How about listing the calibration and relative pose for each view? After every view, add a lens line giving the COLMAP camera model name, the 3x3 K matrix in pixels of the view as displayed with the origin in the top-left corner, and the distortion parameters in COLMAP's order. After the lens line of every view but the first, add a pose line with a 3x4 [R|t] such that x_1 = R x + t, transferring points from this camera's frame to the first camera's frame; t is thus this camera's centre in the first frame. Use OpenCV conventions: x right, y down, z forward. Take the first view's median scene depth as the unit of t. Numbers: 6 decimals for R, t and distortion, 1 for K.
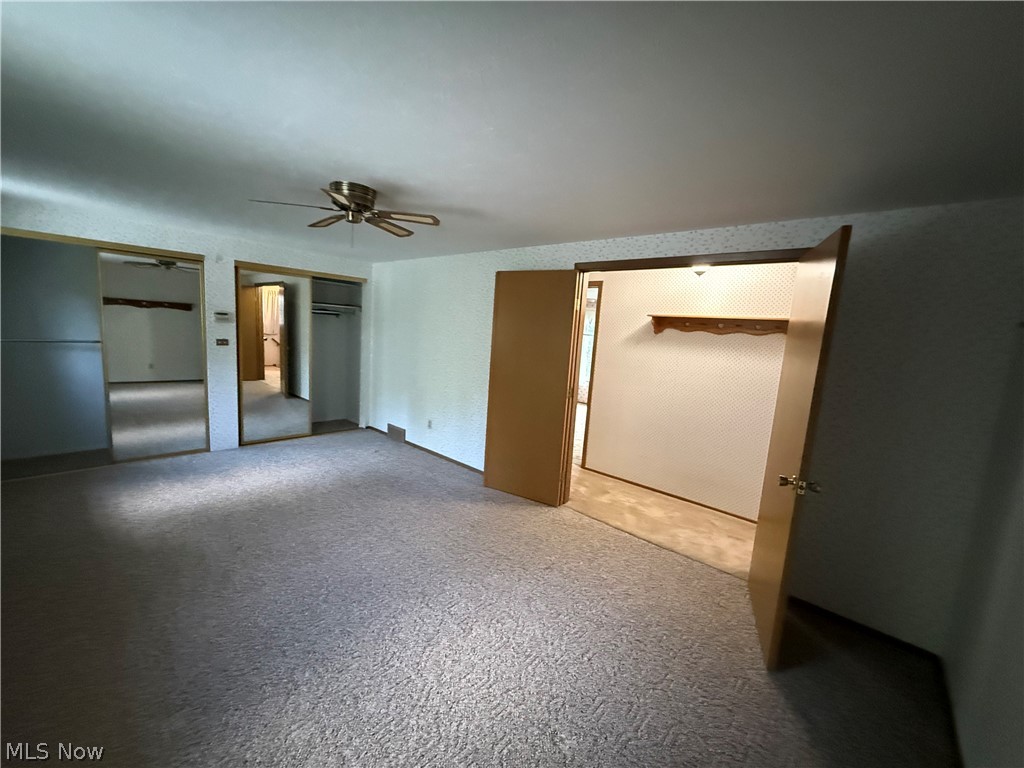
lens RADIAL K [[406.0, 0, 513.0], [0, 406.0, 383.0], [0, 0, 1]] dist [-0.002387, 0.000687]
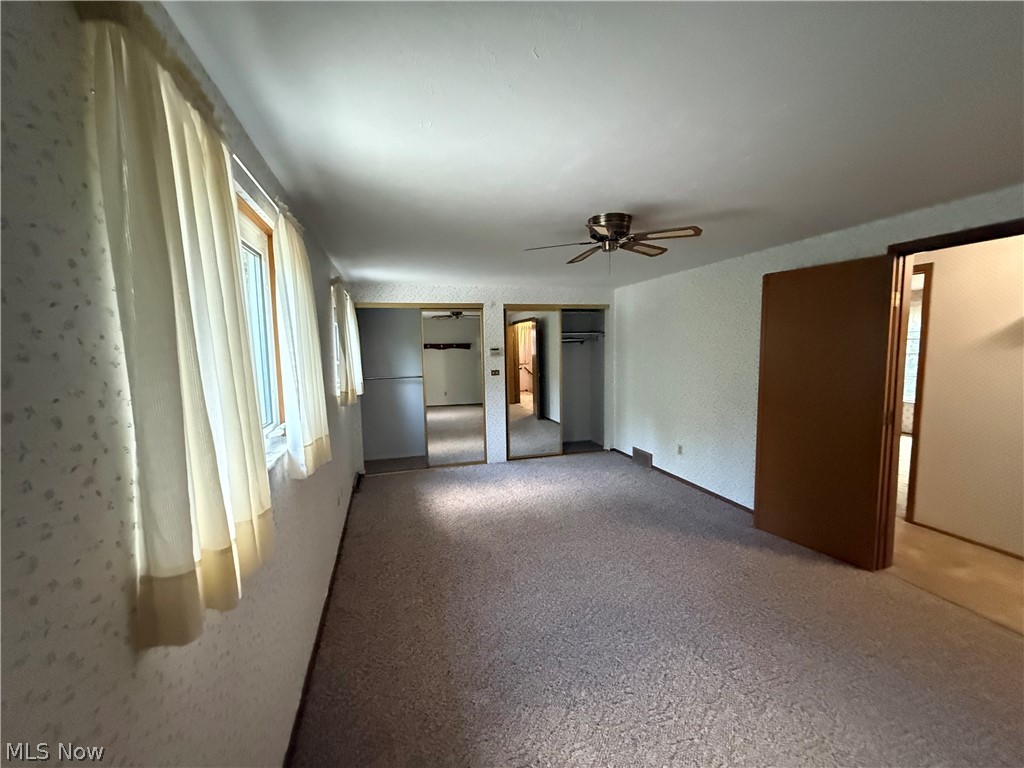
lens RADIAL K [[406.0, 0, 511.2], [0, 406.0, 382.6], [0, 0, 1]] dist [-0.002387, 0.000687]
pose [[0.849437, -0.035314, -0.526507, -0.051749], [0.006137, 0.998352, -0.057061, -0.002090], [0.527655, 0.045239, 0.848254, 0.003262]]
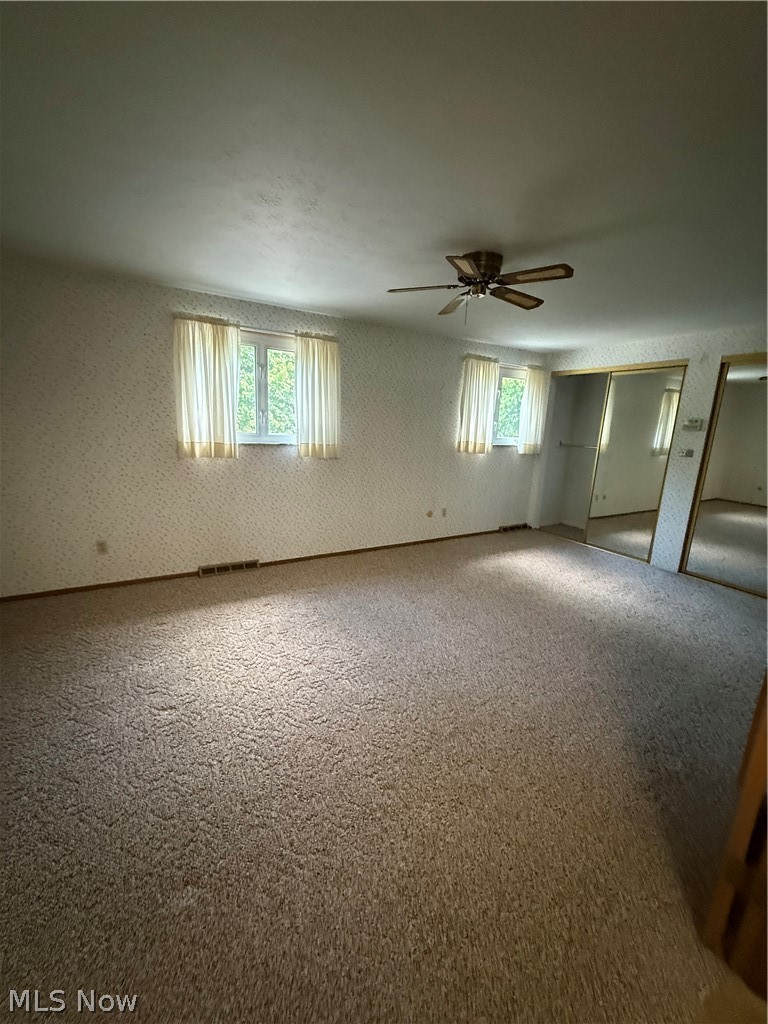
lens RADIAL K [[406.0, 0, 367.8], [0, 406.0, 505.9], [0, 0, 1]] dist [-0.002387, 0.000687]
pose [[-0.343887, 0.120017, -0.931310, 0.461628], [-0.177491, 0.965612, 0.189977, -0.039241], [0.922084, 0.230630, -0.310759, 0.791361]]
